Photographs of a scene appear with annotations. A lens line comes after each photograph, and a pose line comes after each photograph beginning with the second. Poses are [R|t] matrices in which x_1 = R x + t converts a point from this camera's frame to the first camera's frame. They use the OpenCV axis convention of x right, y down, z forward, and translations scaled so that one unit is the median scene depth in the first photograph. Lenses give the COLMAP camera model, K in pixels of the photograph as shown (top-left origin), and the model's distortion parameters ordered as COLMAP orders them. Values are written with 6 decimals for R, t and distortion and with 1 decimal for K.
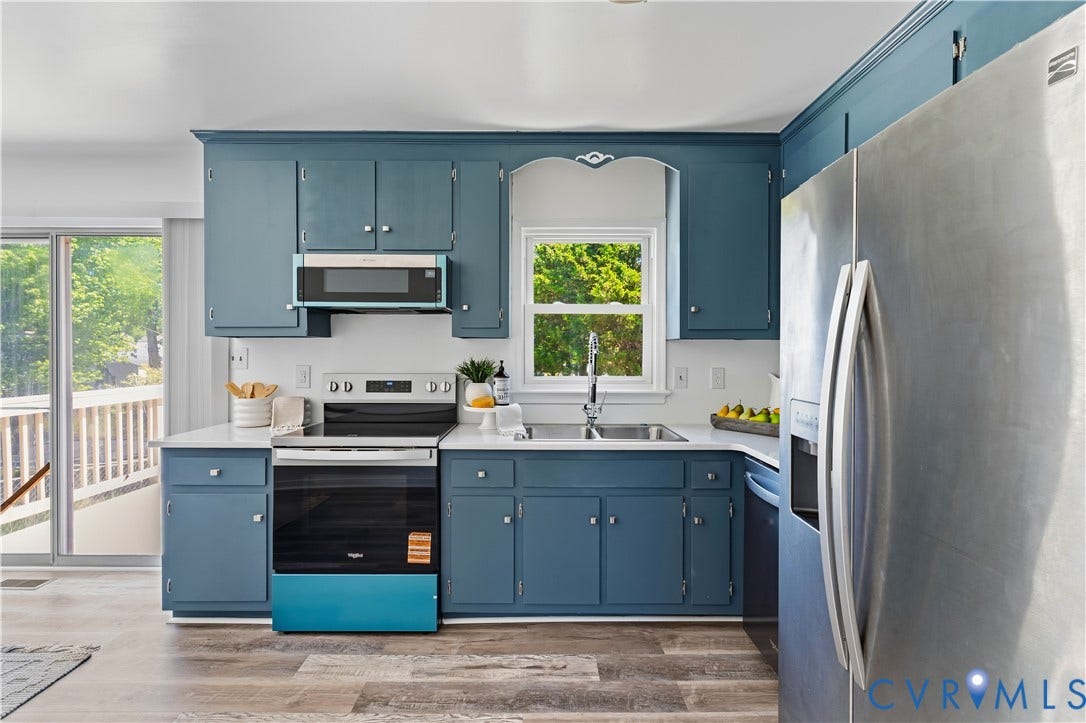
lens RADIAL K [[504.4, 0, 540.0], [0, 504.4, 355.6], [0, 0, 1]] dist [0.005469, -0.000940]
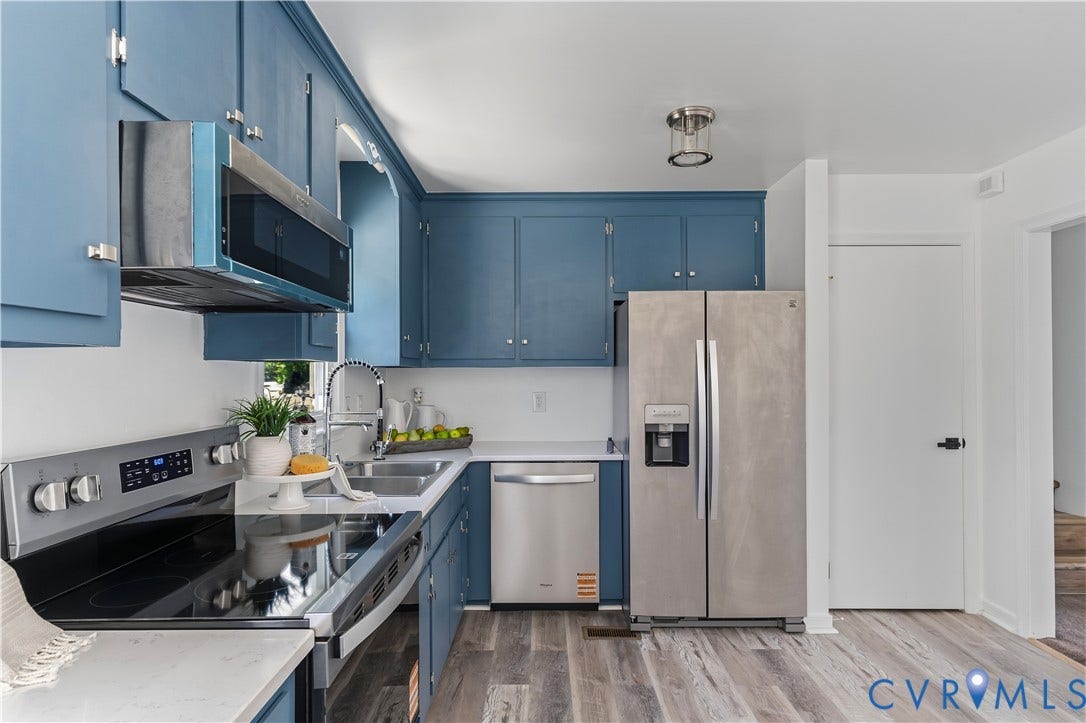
lens RADIAL K [[561.7, 0, 538.9], [0, 561.7, 366.3], [0, 0, 1]] dist [0.004652, 0.001209]
pose [[0.025819, 0.010573, 0.999611, -0.877796], [0.015496, 0.999820, -0.010976, -0.018100], [-0.999547, 0.015773, 0.025650, 0.756685]]
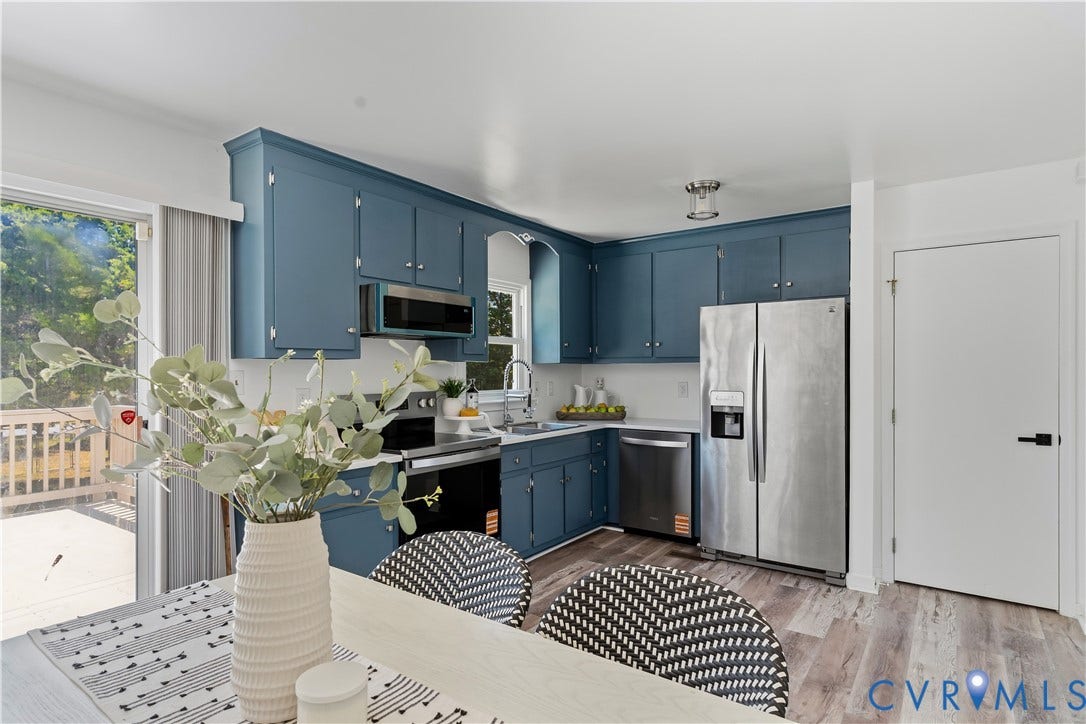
lens RADIAL K [[564.2, 0, 541.0], [0, 564.2, 366.2], [0, 0, 1]] dist [0.016440, -0.000081]
pose [[0.594291, 0.000157, 0.804250, -1.246335], [0.013816, 0.999850, -0.010404, -0.007014], [-0.804131, 0.017295, 0.594200, 0.017075]]
